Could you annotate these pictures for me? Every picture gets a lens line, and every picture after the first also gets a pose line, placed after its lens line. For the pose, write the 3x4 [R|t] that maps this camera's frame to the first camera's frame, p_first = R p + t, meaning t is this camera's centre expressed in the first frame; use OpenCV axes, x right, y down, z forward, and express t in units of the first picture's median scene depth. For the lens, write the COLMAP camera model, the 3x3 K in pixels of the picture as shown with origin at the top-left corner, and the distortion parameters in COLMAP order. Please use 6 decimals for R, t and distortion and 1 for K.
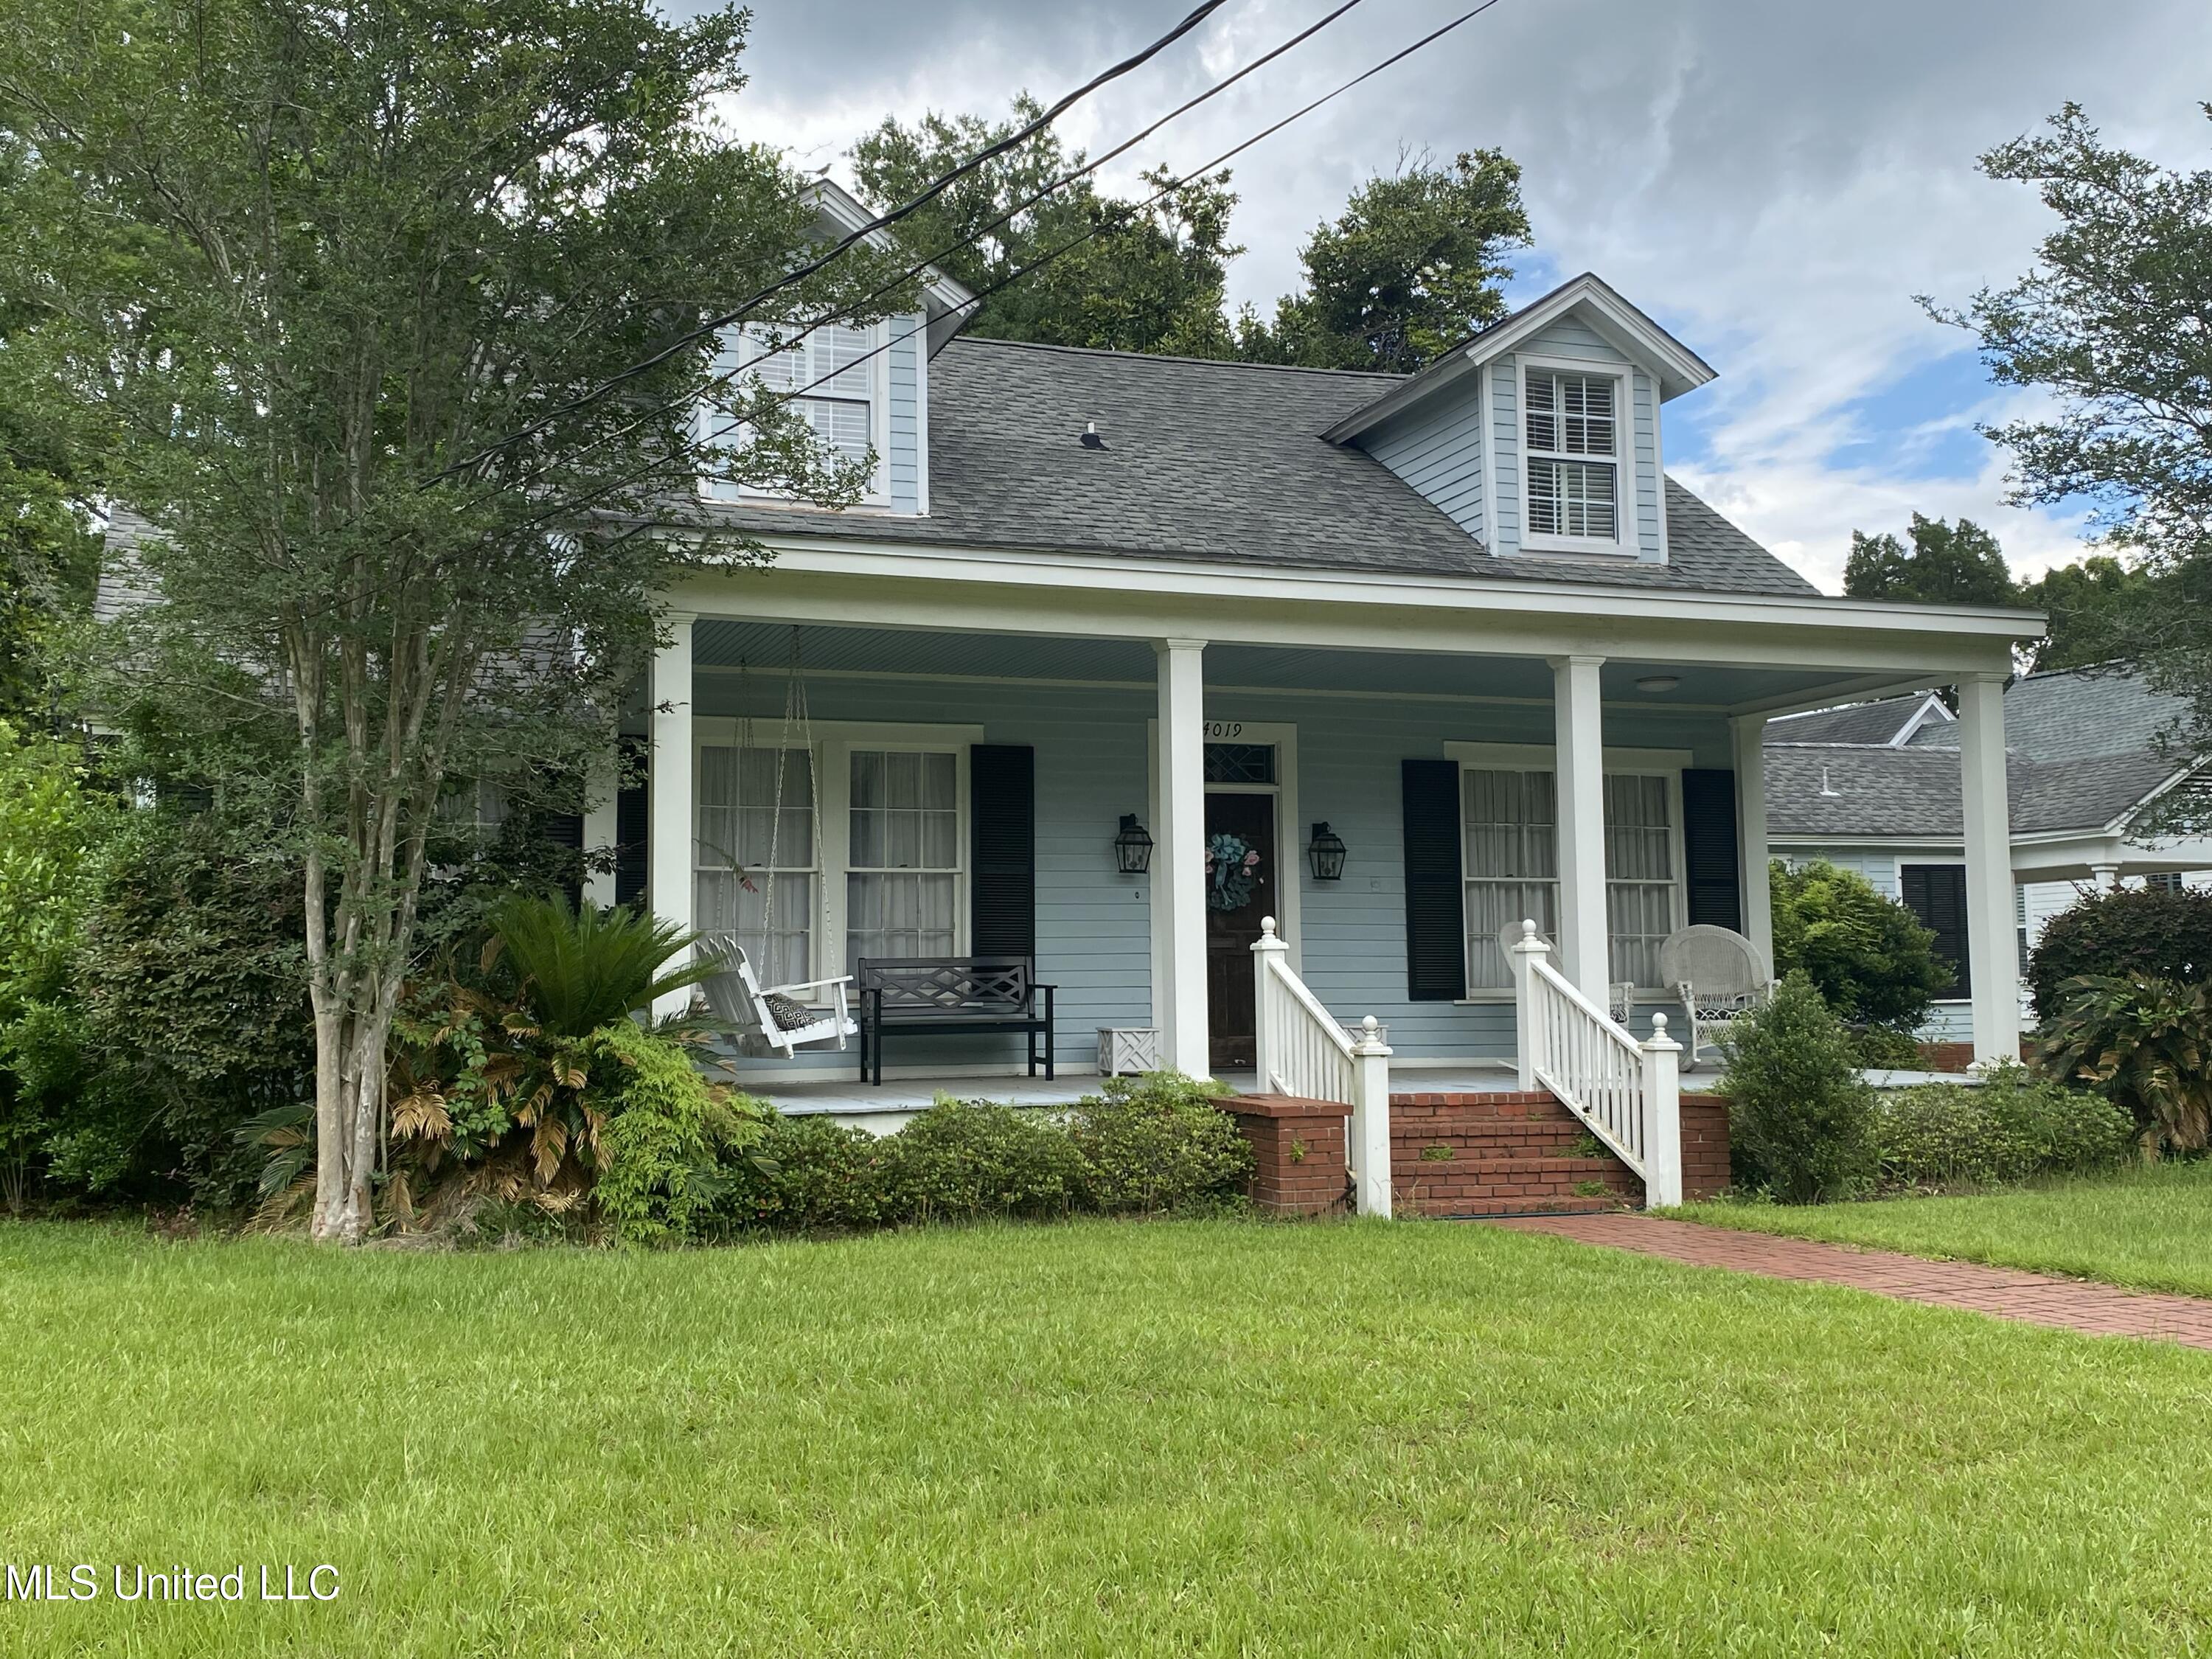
lens RADIAL K [[2304.7, 0, 1106.1], [0, 2304.7, 819.8], [0, 0, 1]] dist [0.088815, -0.015077]
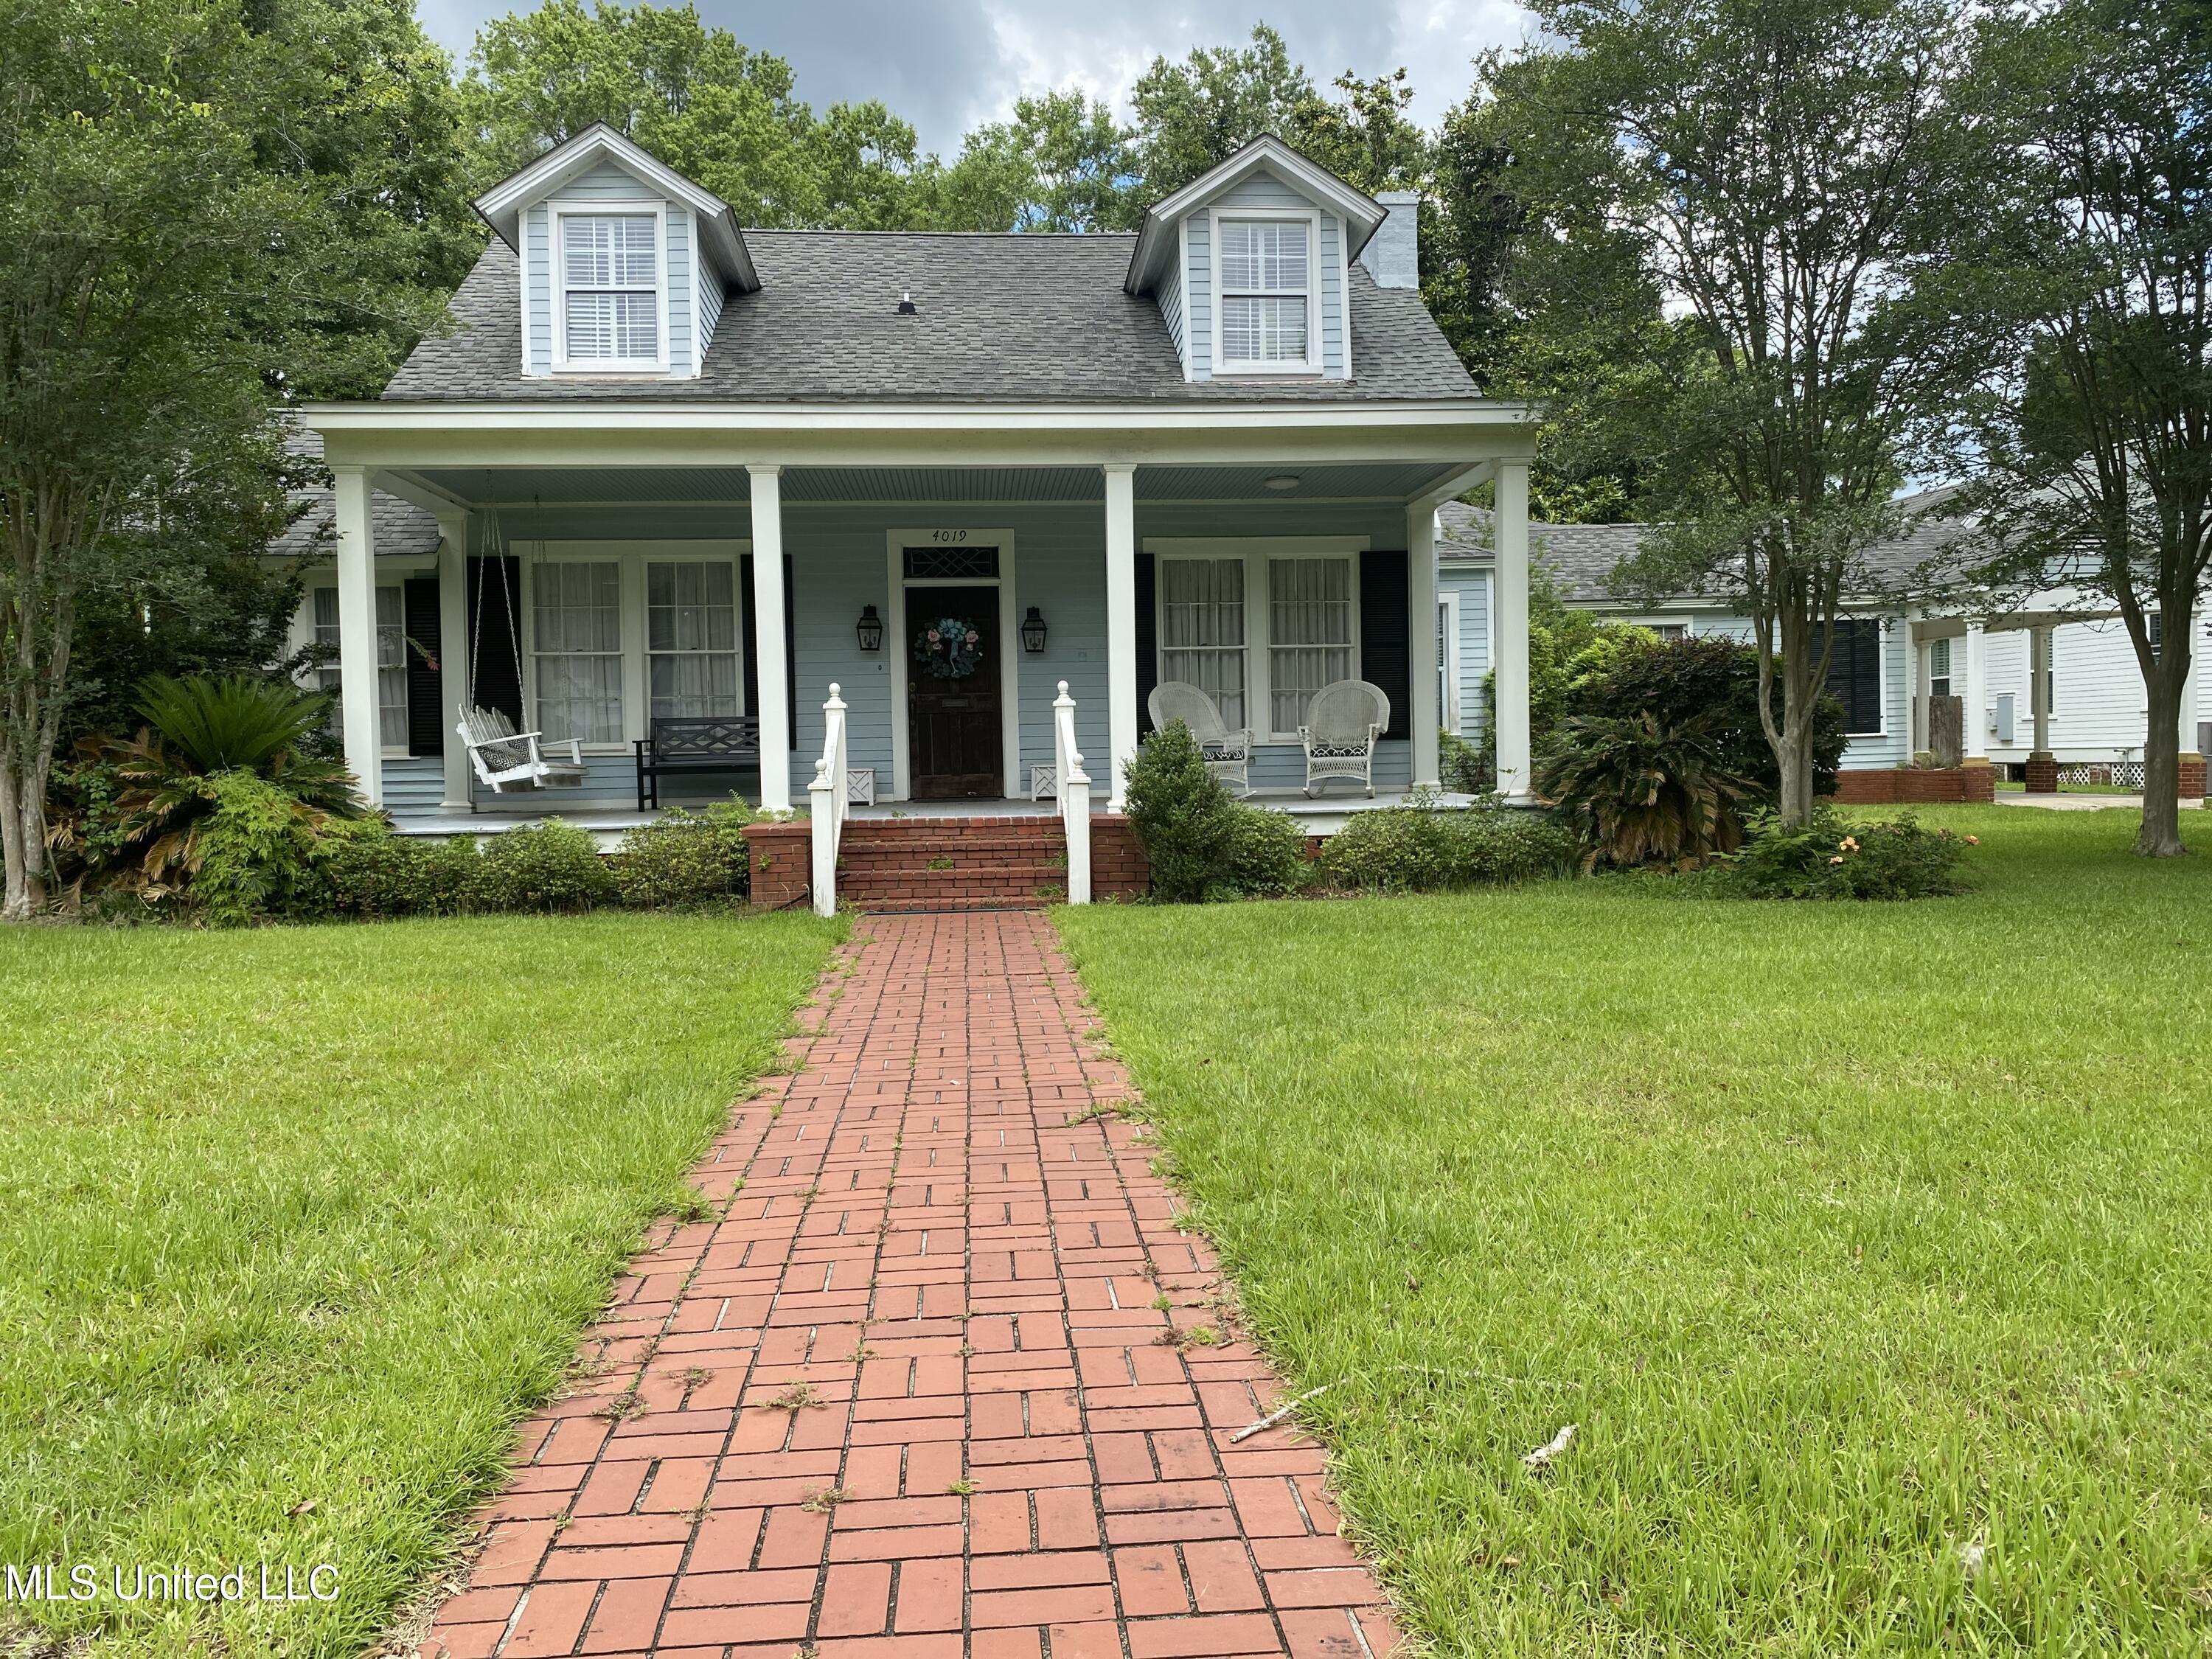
lens RADIAL K [[1705.7, 0, 1106.0], [0, 1705.7, 829.5], [0, 0, 1]] dist [0.135425, -0.320461]
pose [[0.966291, 0.000058, -0.257453, 0.386988], [0.032103, 0.992168, 0.120715, 0.010823], [0.255444, -0.124911, 0.958721, 0.091339]]
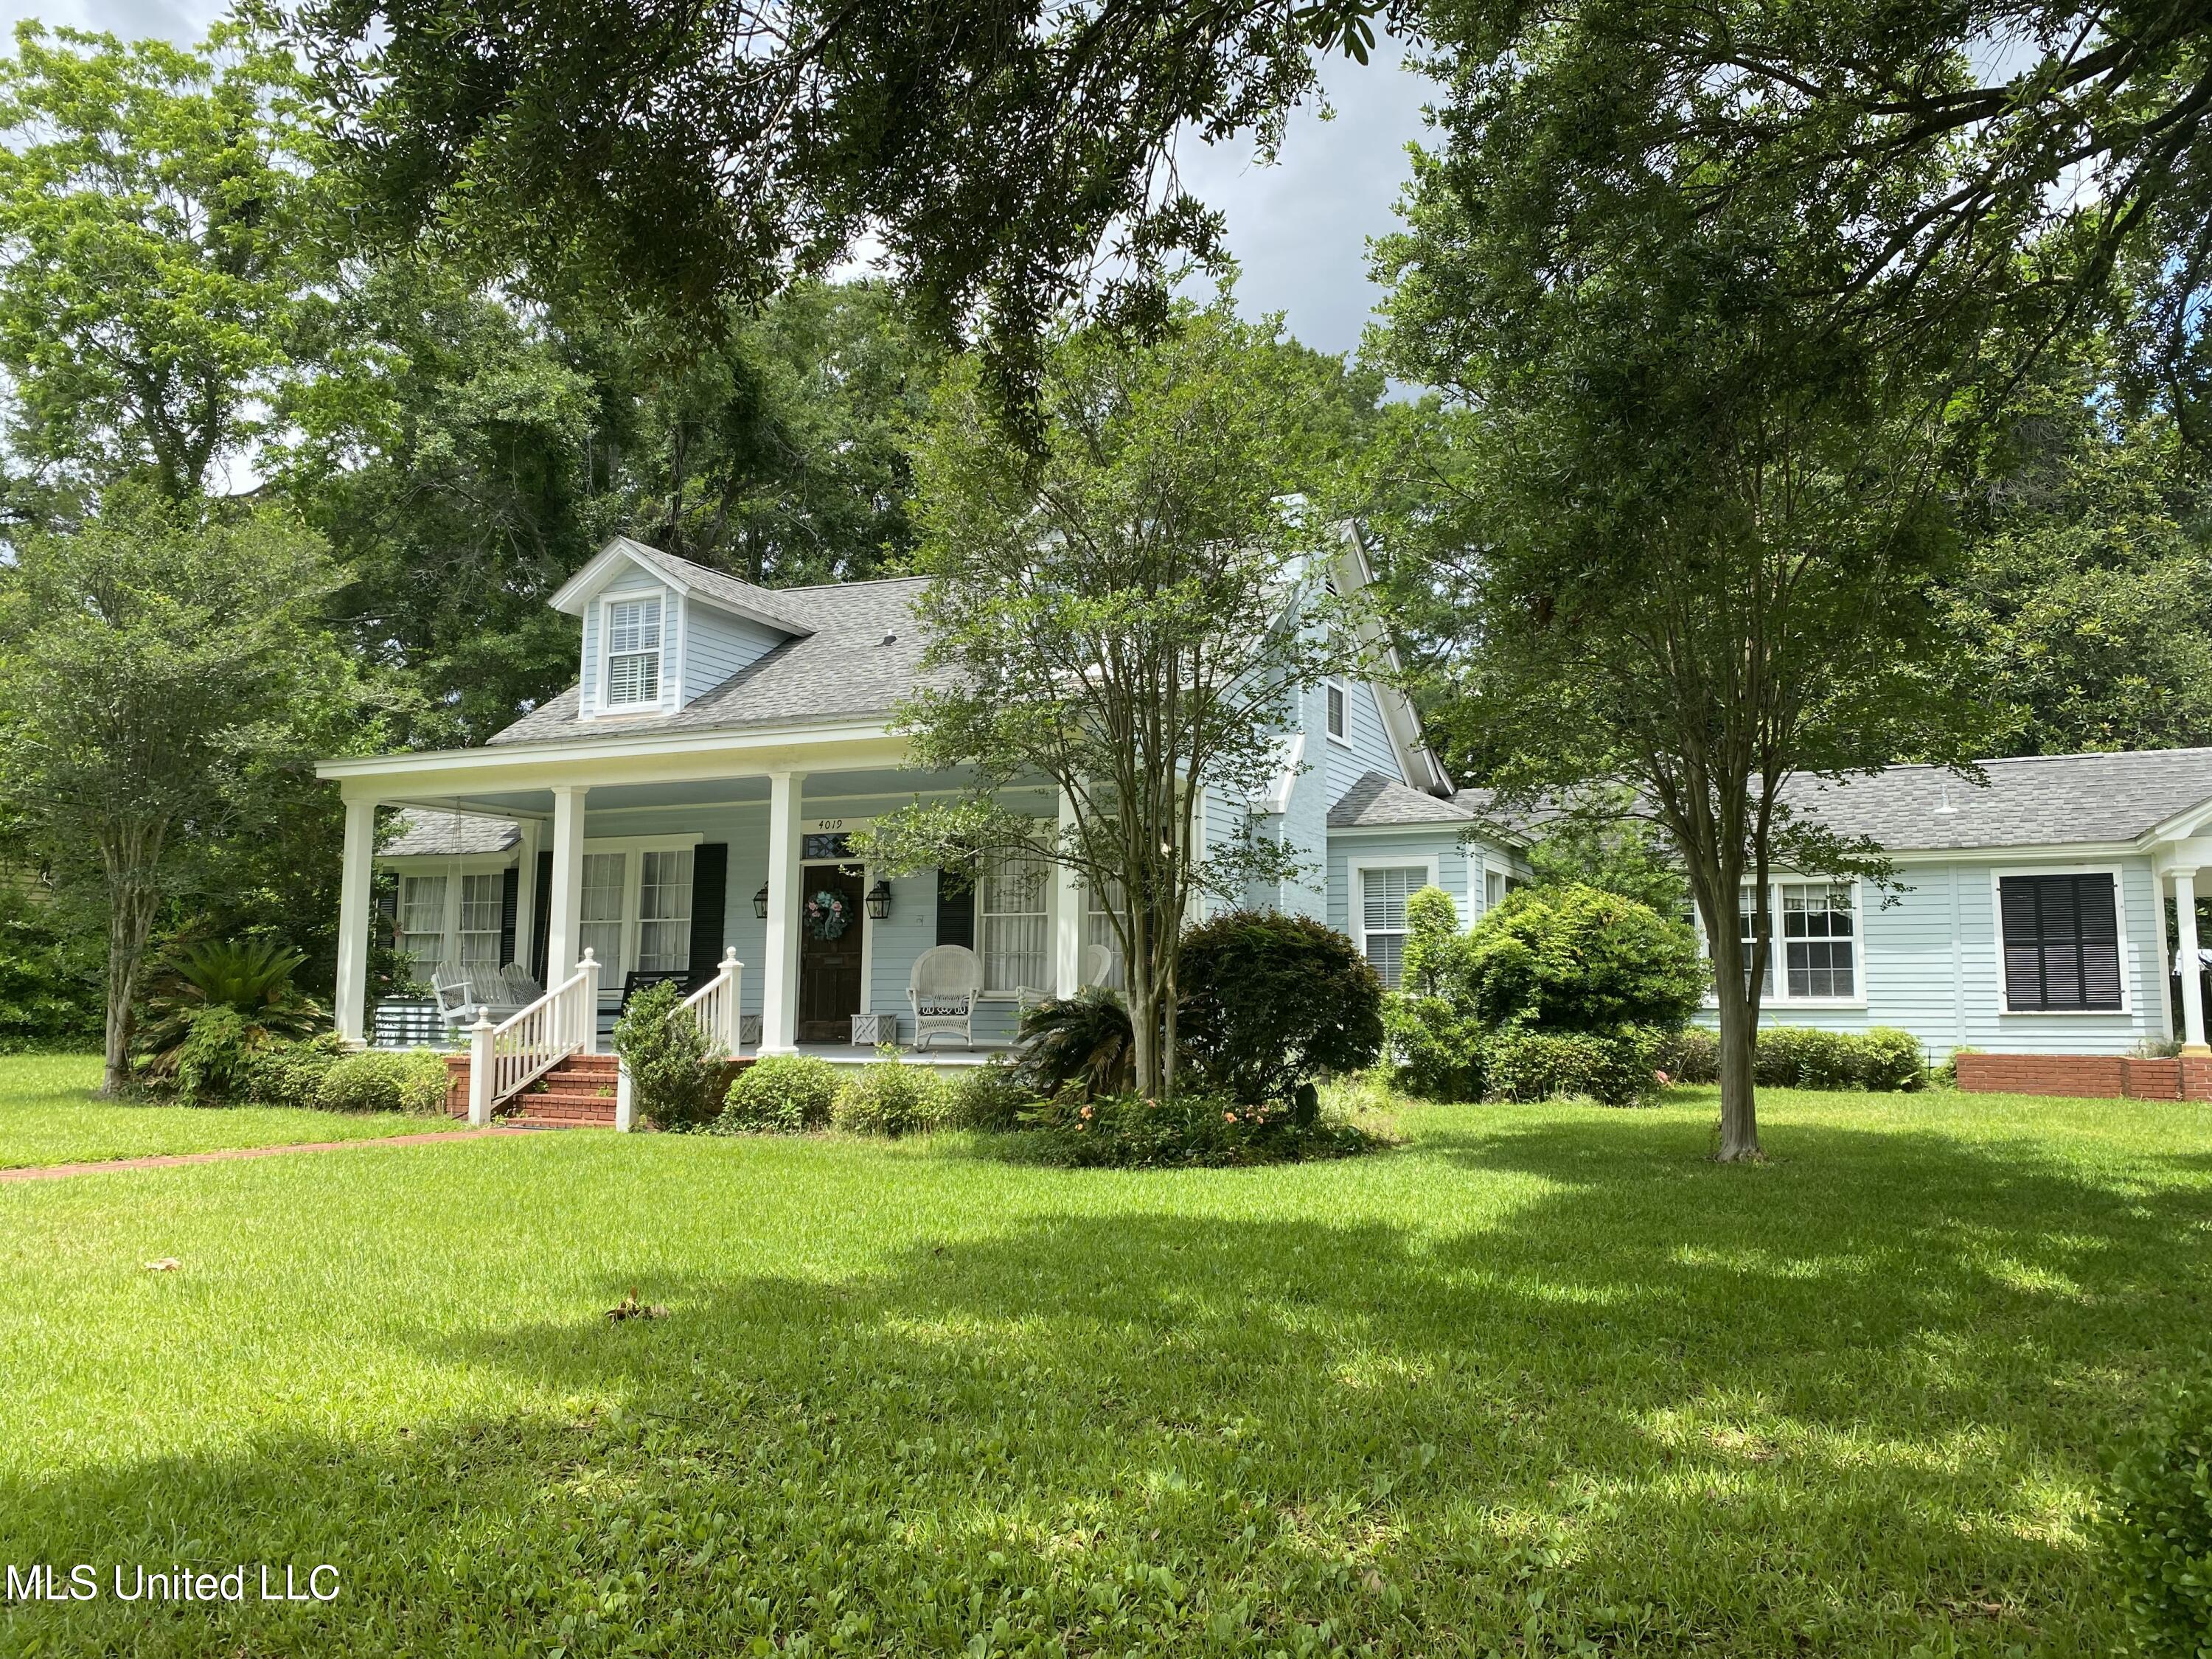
lens RADIAL K [[1705.7, 0, 1106.0], [0, 1705.7, 829.5], [0, 0, 1]] dist [0.135425, -0.320461]
pose [[0.680210, -0.063117, -0.730295, 1.033344], [0.044539, 0.998004, -0.044771, 0.024820], [0.731663, -0.002073, 0.681663, 0.354681]]
